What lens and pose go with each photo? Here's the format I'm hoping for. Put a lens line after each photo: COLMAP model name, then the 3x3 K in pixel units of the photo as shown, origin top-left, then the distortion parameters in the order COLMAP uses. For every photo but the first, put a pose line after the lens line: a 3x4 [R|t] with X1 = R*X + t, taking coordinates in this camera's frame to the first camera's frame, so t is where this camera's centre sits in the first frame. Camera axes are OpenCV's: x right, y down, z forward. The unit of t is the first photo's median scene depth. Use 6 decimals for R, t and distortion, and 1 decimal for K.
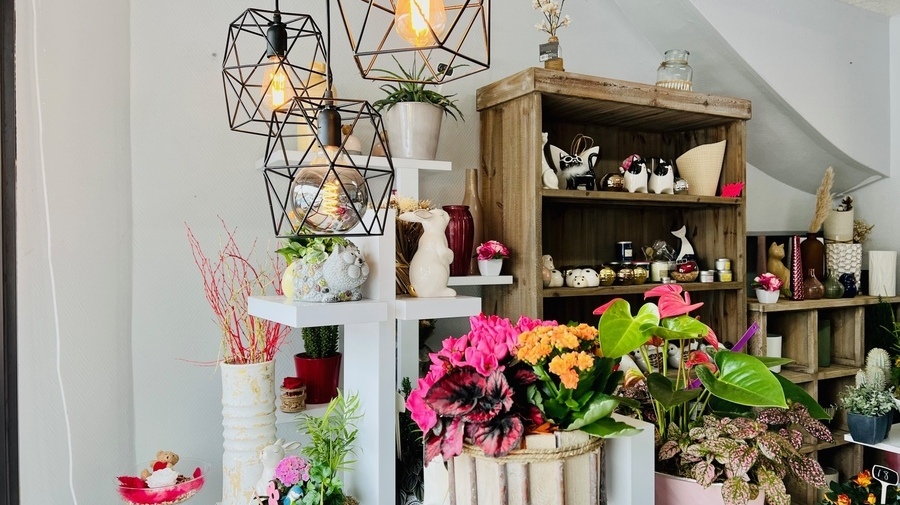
lens RADIAL K [[675.4, 0, 444.5], [0, 675.4, 252.7], [0, 0, 1]] dist [0.062704, -0.070944]
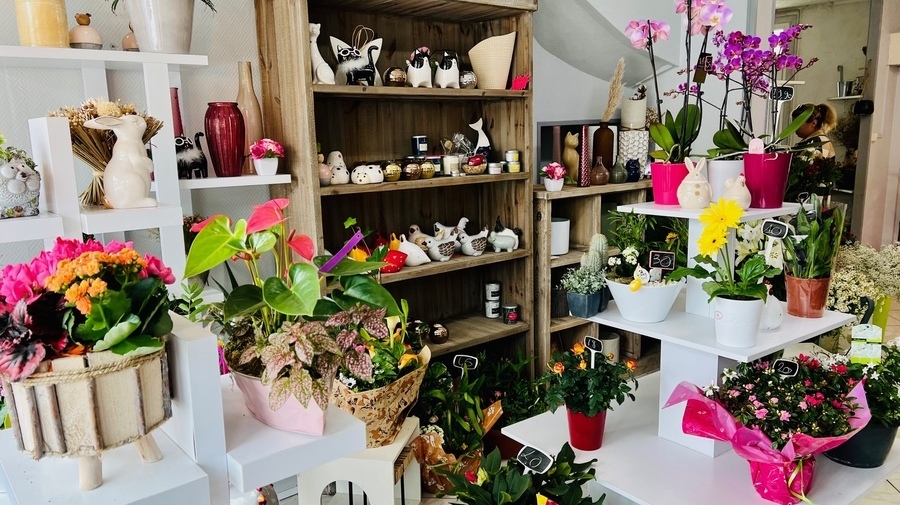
lens RADIAL K [[675.4, 0, 449.9], [0, 675.4, 253.7], [0, 0, 1]] dist [0.062704, -0.070944]
pose [[0.984837, -0.048989, 0.166424, 0.148313], [0.020272, 0.985227, 0.170052, -0.014904], [-0.172296, -0.164100, 0.971280, -0.025367]]
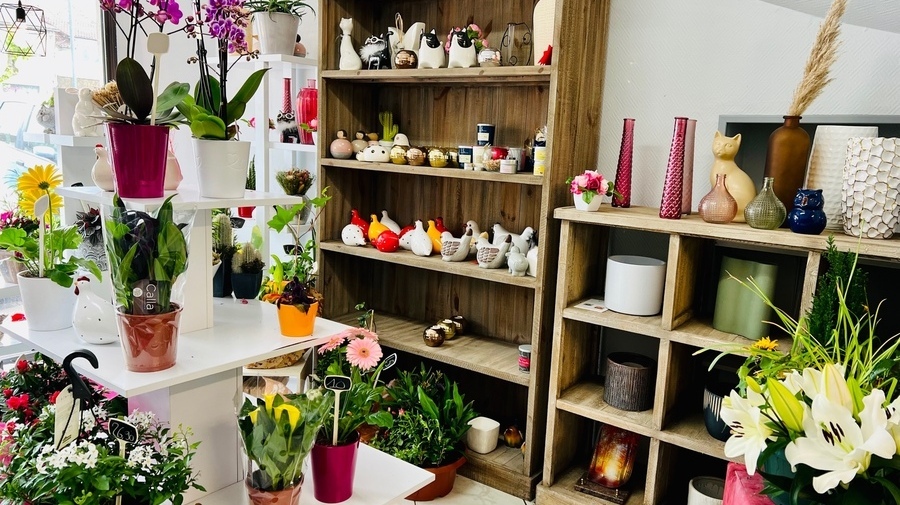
lens RADIAL K [[675.4, 0, 449.8], [0, 675.4, 250.0], [0, 0, 1]] dist [0.062704, -0.070944]
pose [[0.428703, 0.175342, -0.886267, 1.209539], [-0.045509, 0.983931, 0.172650, -0.004966], [0.902298, -0.033682, 0.429794, 0.624763]]
